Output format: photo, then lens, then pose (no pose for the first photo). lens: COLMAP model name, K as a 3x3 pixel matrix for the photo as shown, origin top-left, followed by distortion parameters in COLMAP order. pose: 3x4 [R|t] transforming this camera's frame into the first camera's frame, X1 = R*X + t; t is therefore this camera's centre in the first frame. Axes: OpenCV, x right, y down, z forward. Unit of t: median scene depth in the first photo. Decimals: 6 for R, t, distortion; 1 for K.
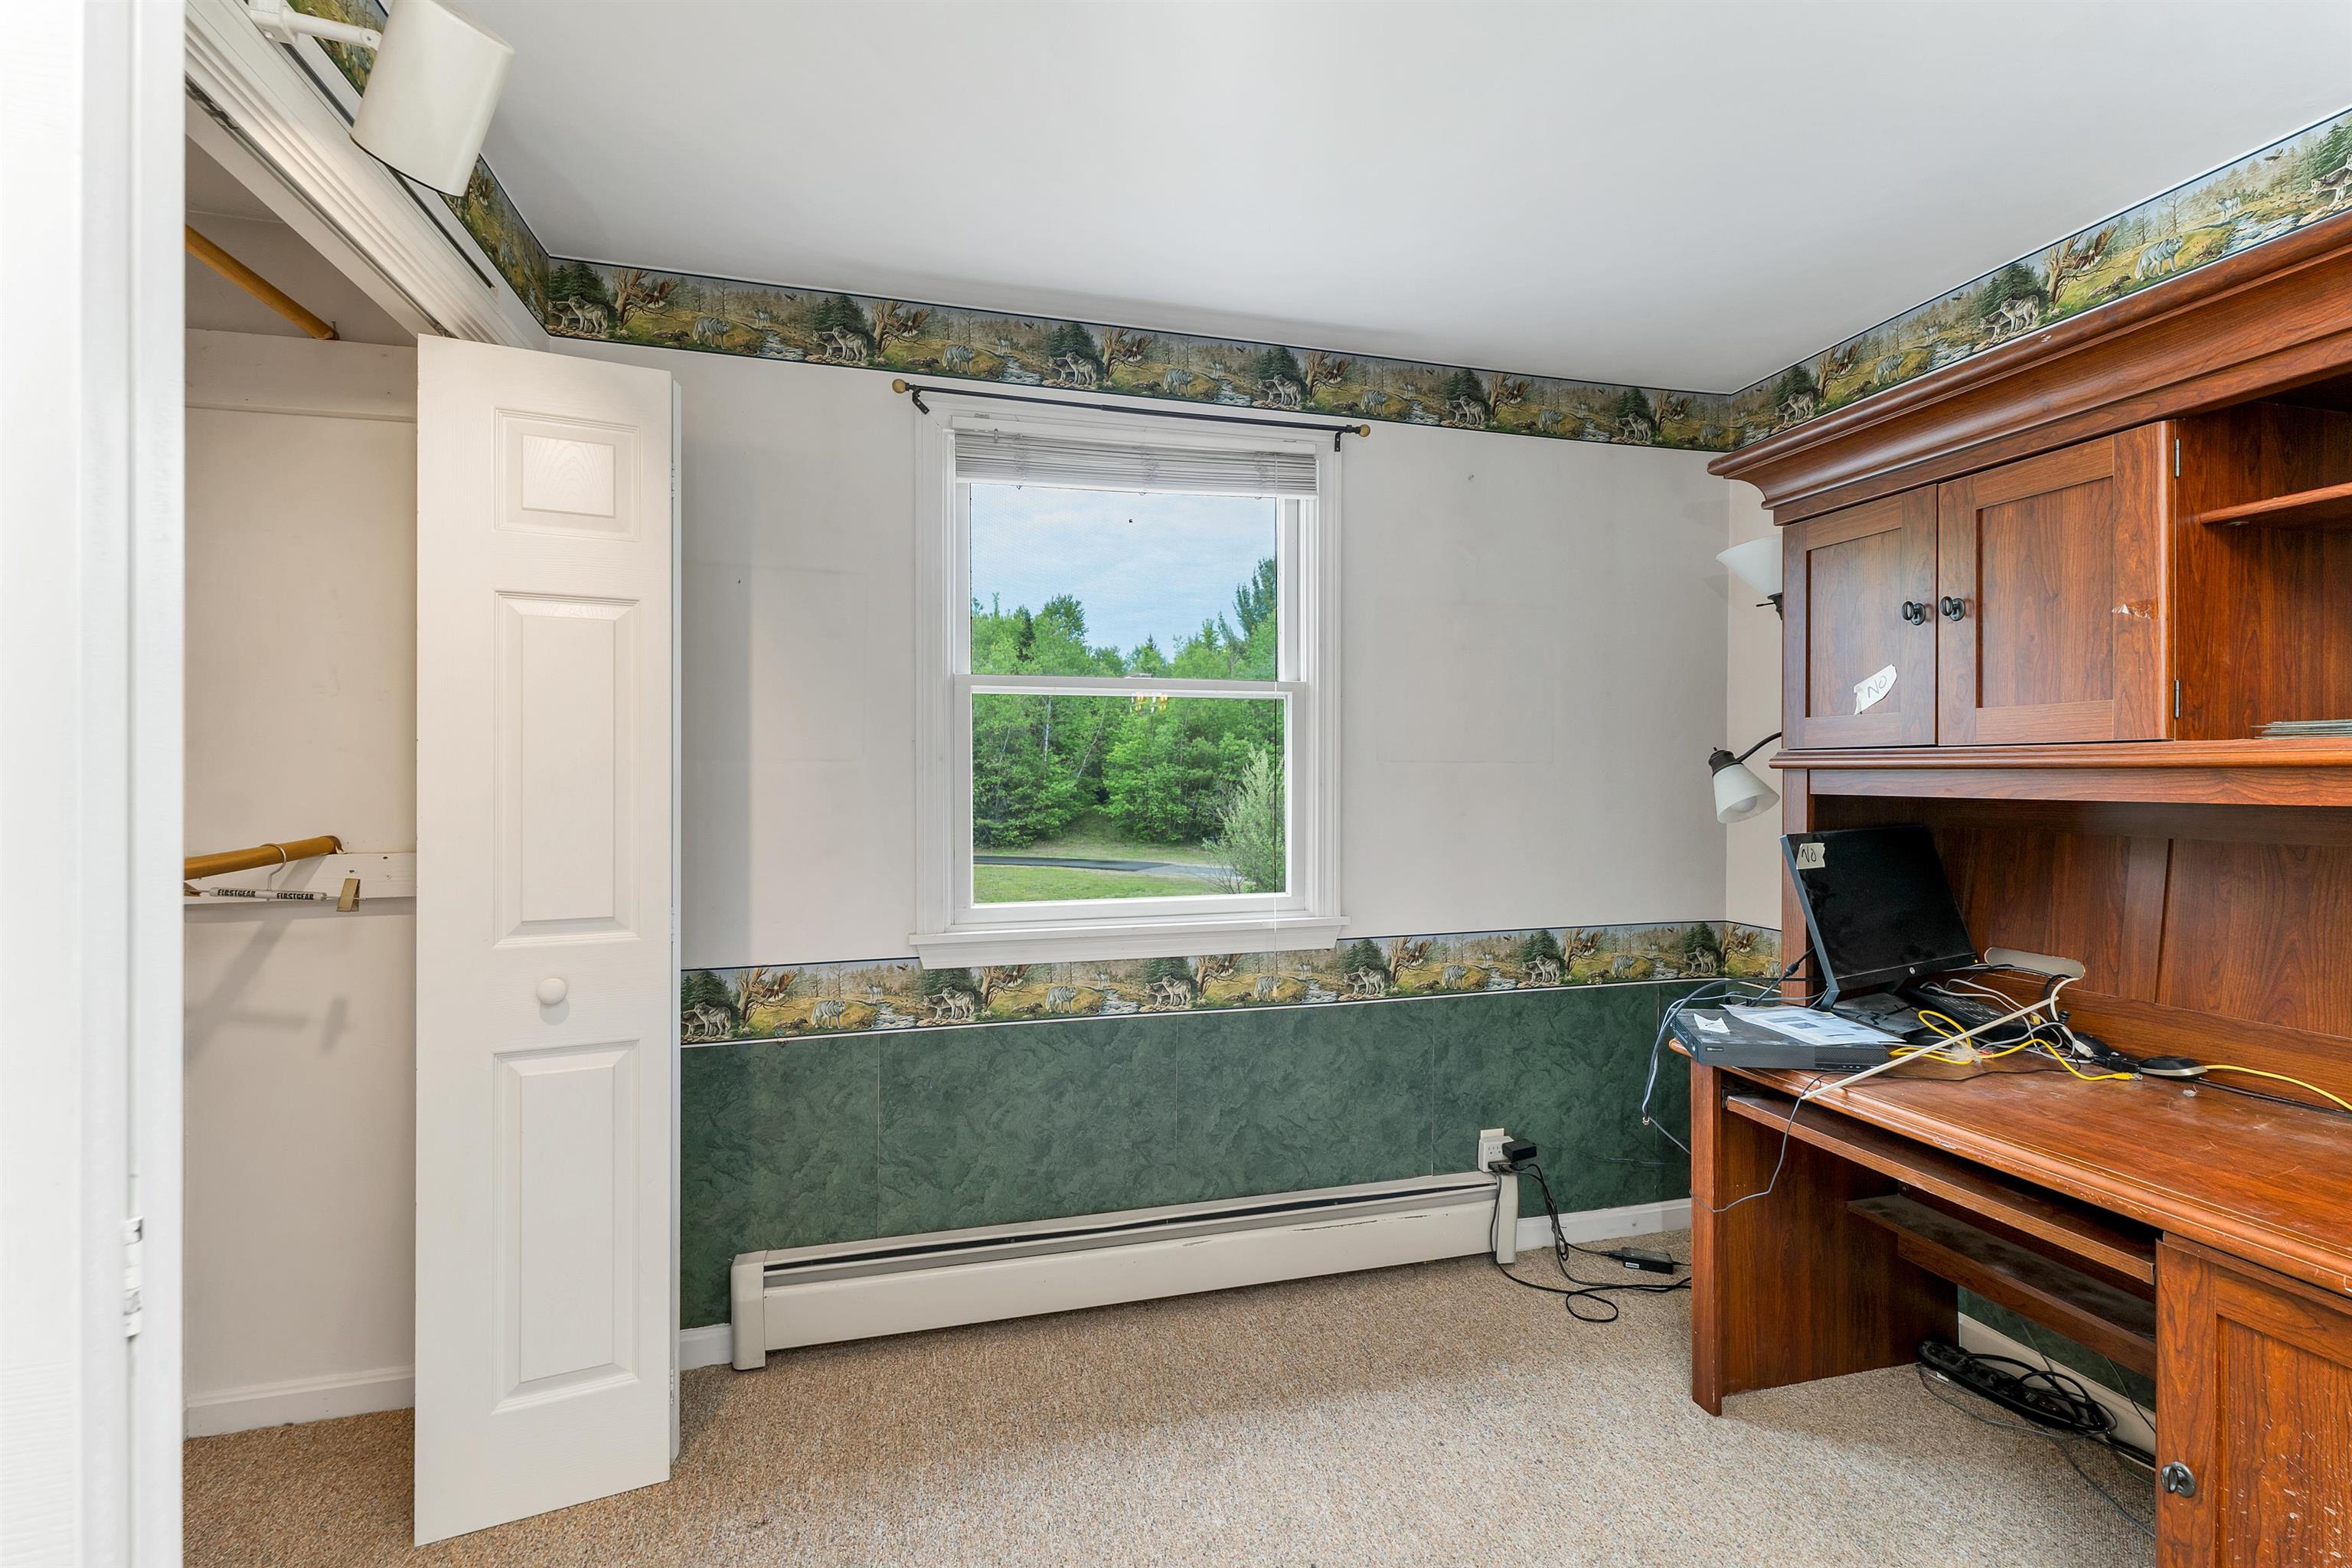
lens RADIAL K [[987.5, 0, 1174.3], [0, 987.5, 773.2], [0, 0, 1]] dist [-0.003966, 0.001445]
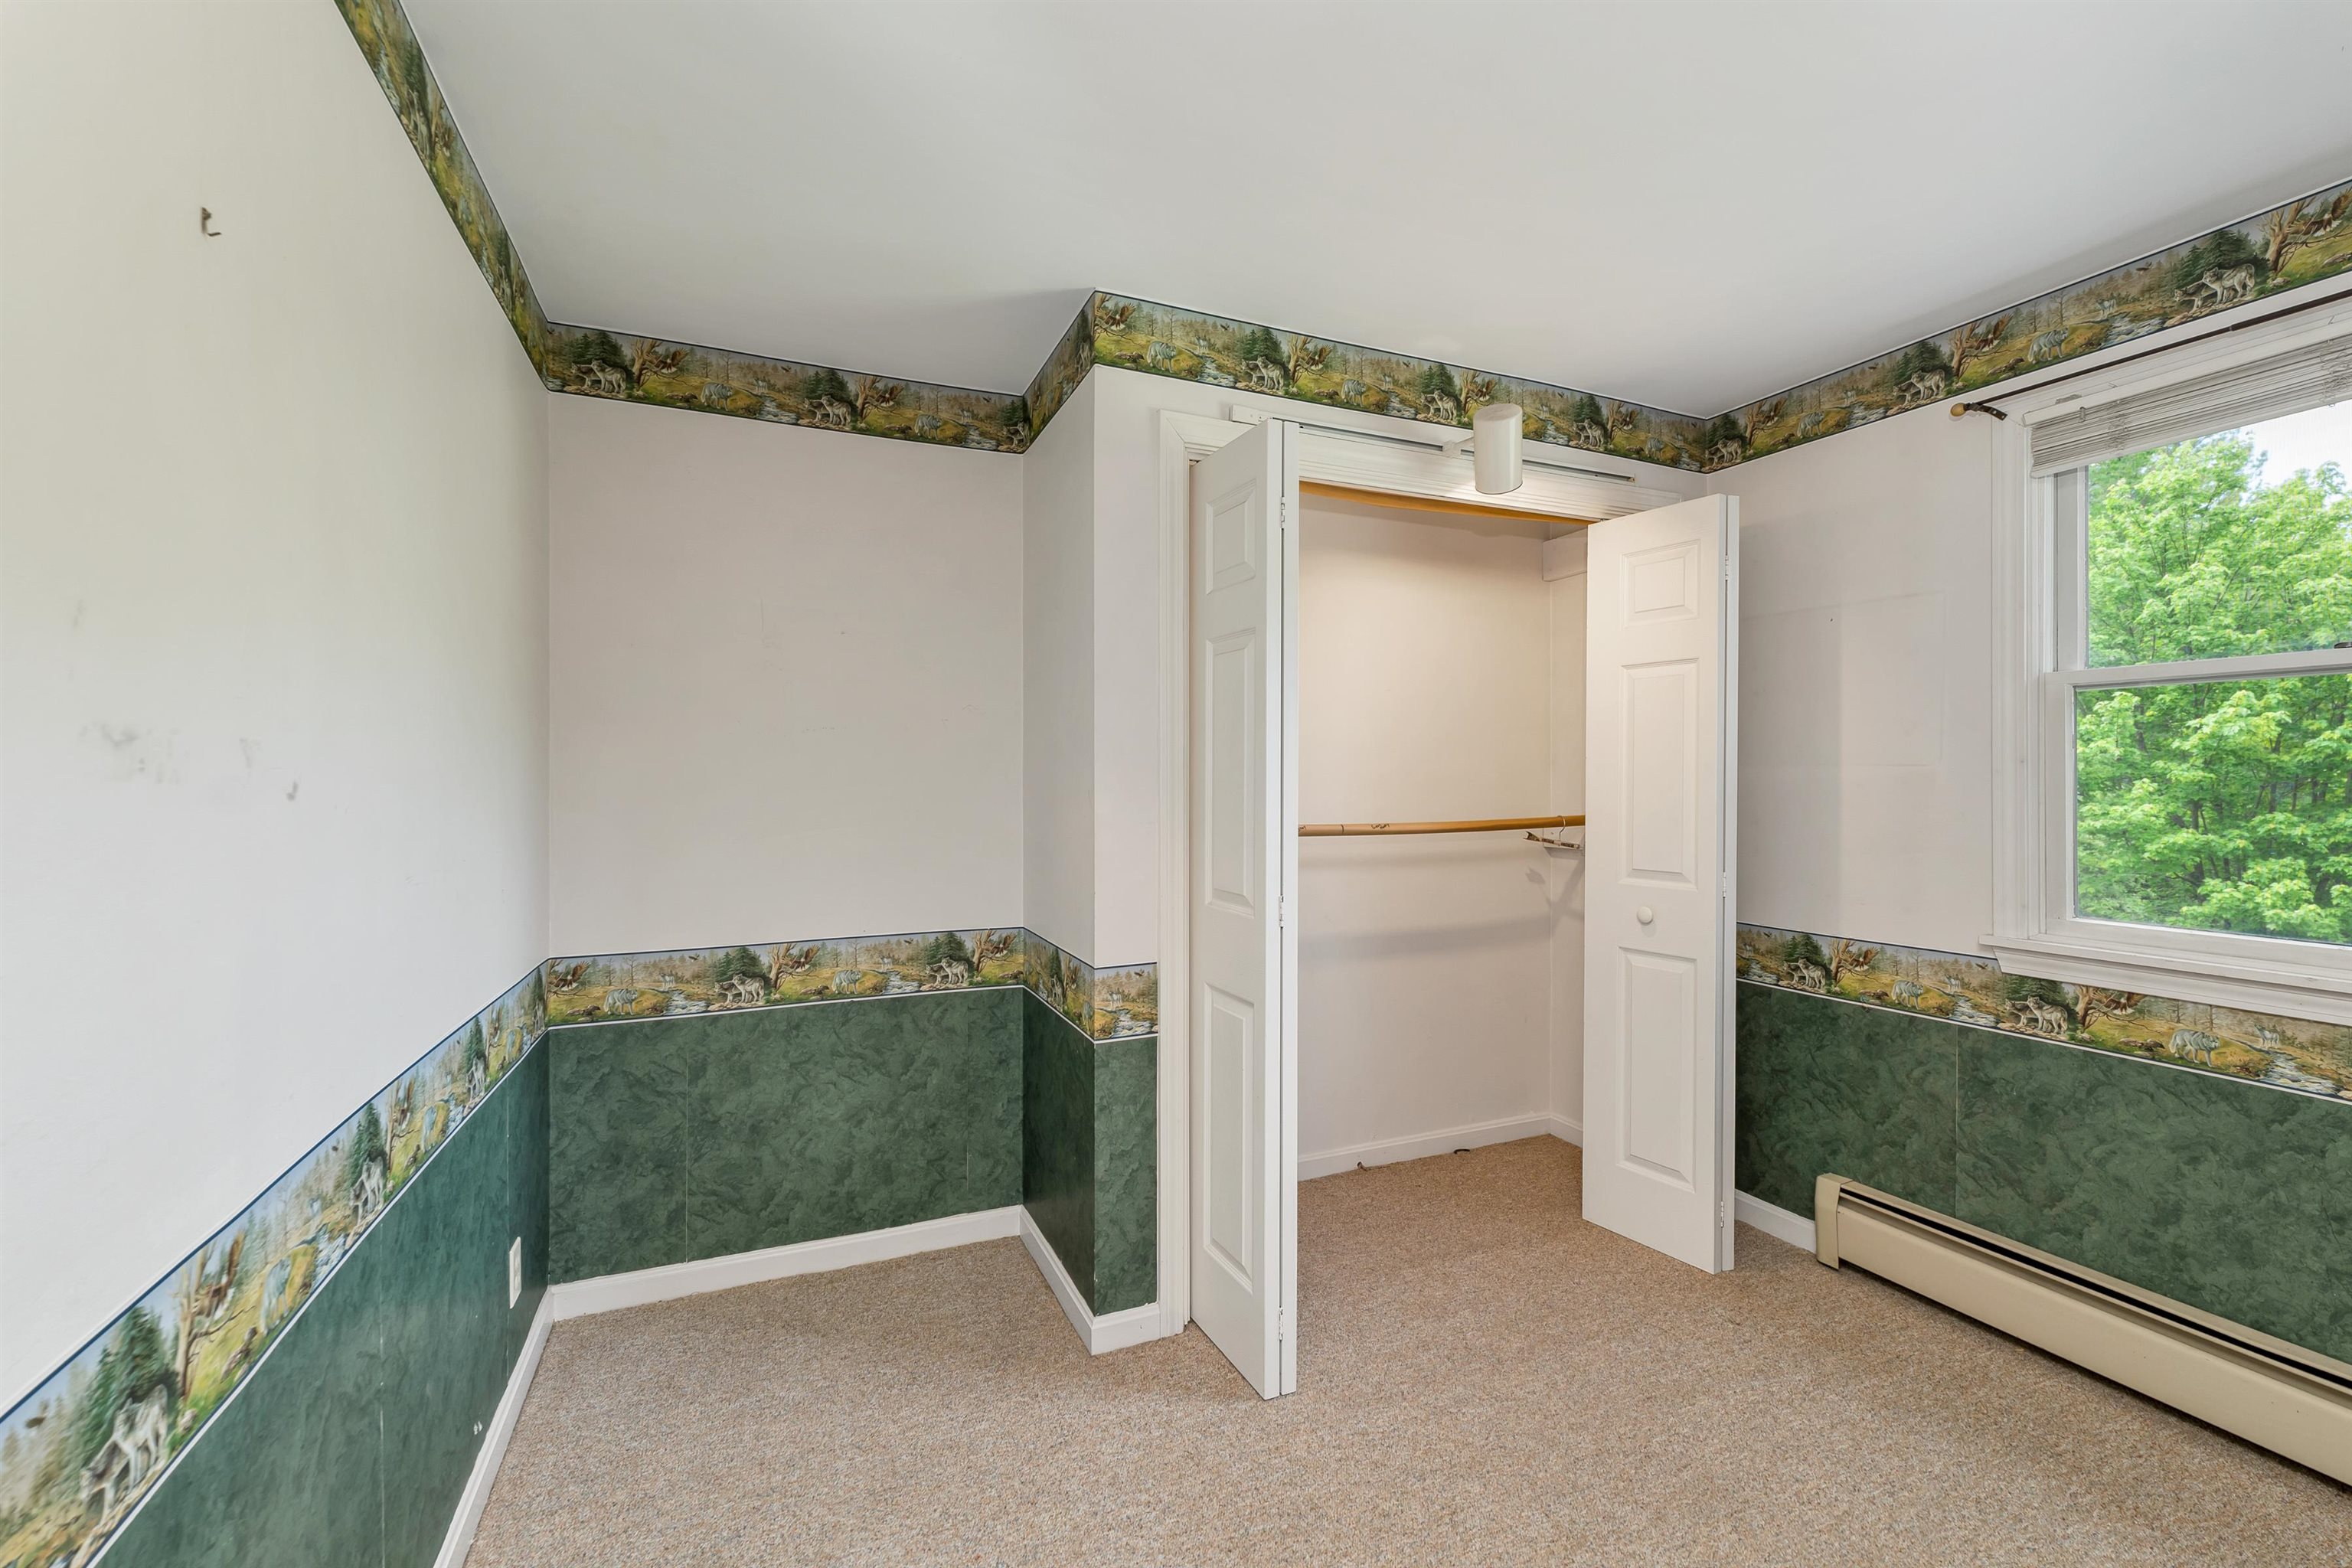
lens RADIAL K [[987.5, 0, 1164.9], [0, 987.5, 781.8], [0, 0, 1]] dist [-0.003966, 0.001445]
pose [[0.133262, 0.001635, -0.991079, 0.633023], [-0.005188, 0.999986, 0.000952, 0.008510], [0.991067, 0.005015, 0.133269, 0.020492]]
